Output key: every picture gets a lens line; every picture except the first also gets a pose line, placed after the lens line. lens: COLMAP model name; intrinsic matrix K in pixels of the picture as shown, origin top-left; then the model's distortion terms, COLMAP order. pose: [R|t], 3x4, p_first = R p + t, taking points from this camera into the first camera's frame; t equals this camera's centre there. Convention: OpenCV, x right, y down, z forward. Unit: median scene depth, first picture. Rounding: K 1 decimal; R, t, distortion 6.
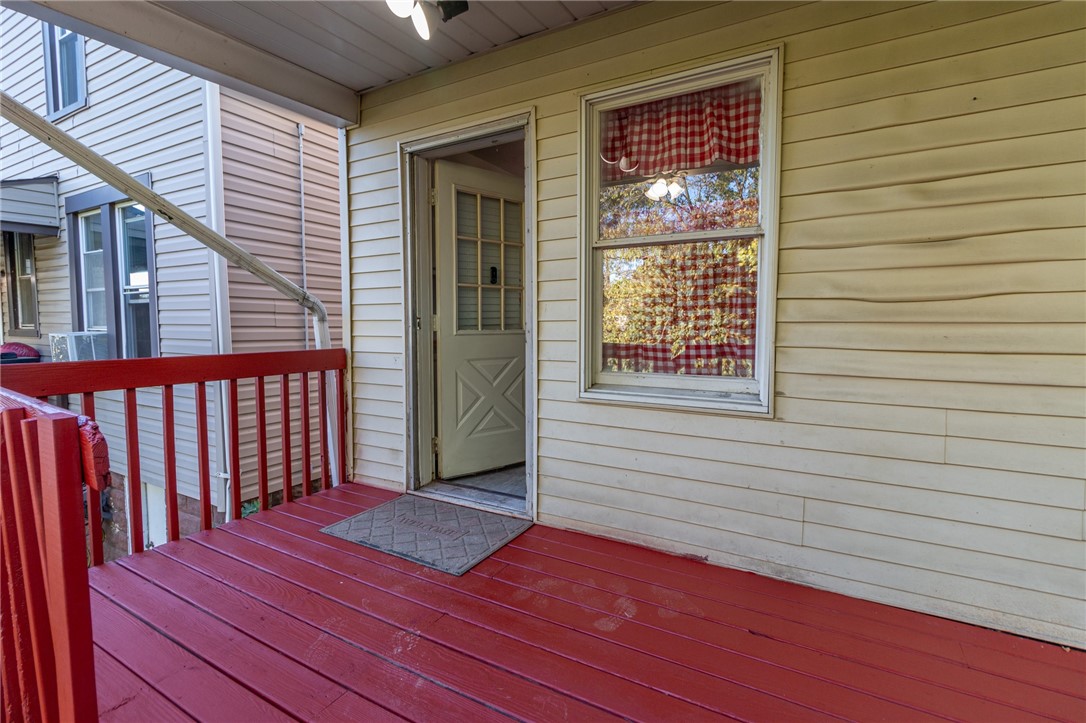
lens RADIAL K [[499.2, 0, 543.0], [0, 499.2, 362.5], [0, 0, 1]] dist [0.000219, -0.000928]
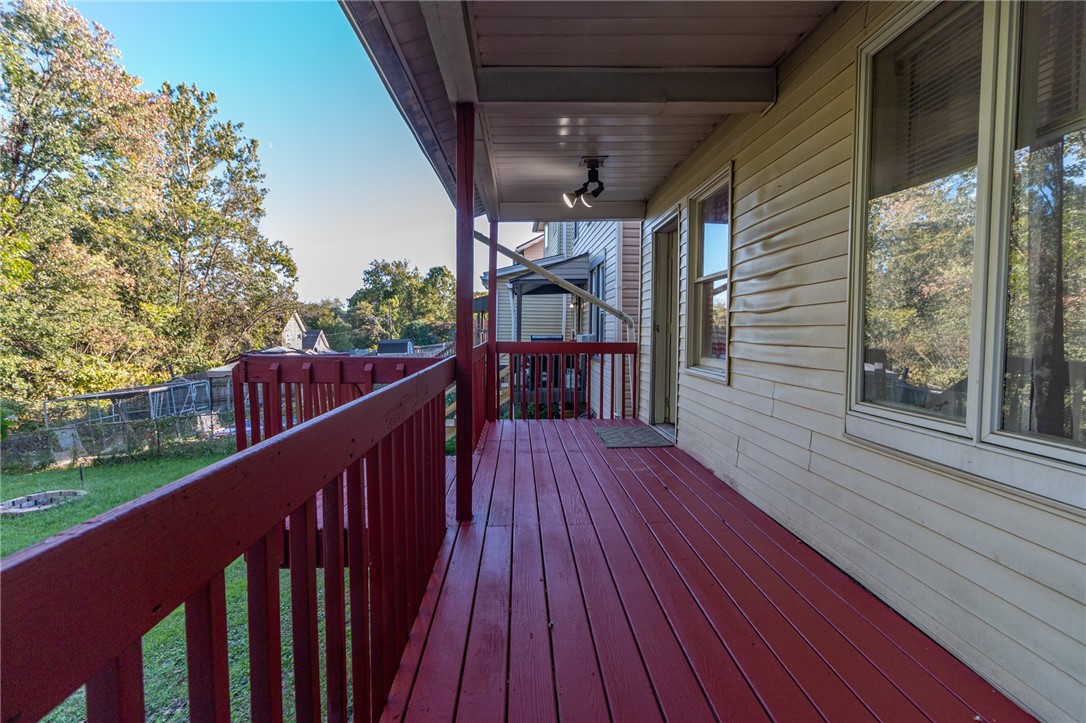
lens RADIAL K [[499.2, 0, 540.0], [0, 499.2, 358.1], [0, 0, 1]] dist [0.000219, -0.000928]
pose [[0.526215, 0.046571, -0.849075, 0.987701], [-0.065662, 0.997743, 0.014031, 0.026091], [0.847813, 0.048368, 0.528085, -0.249183]]
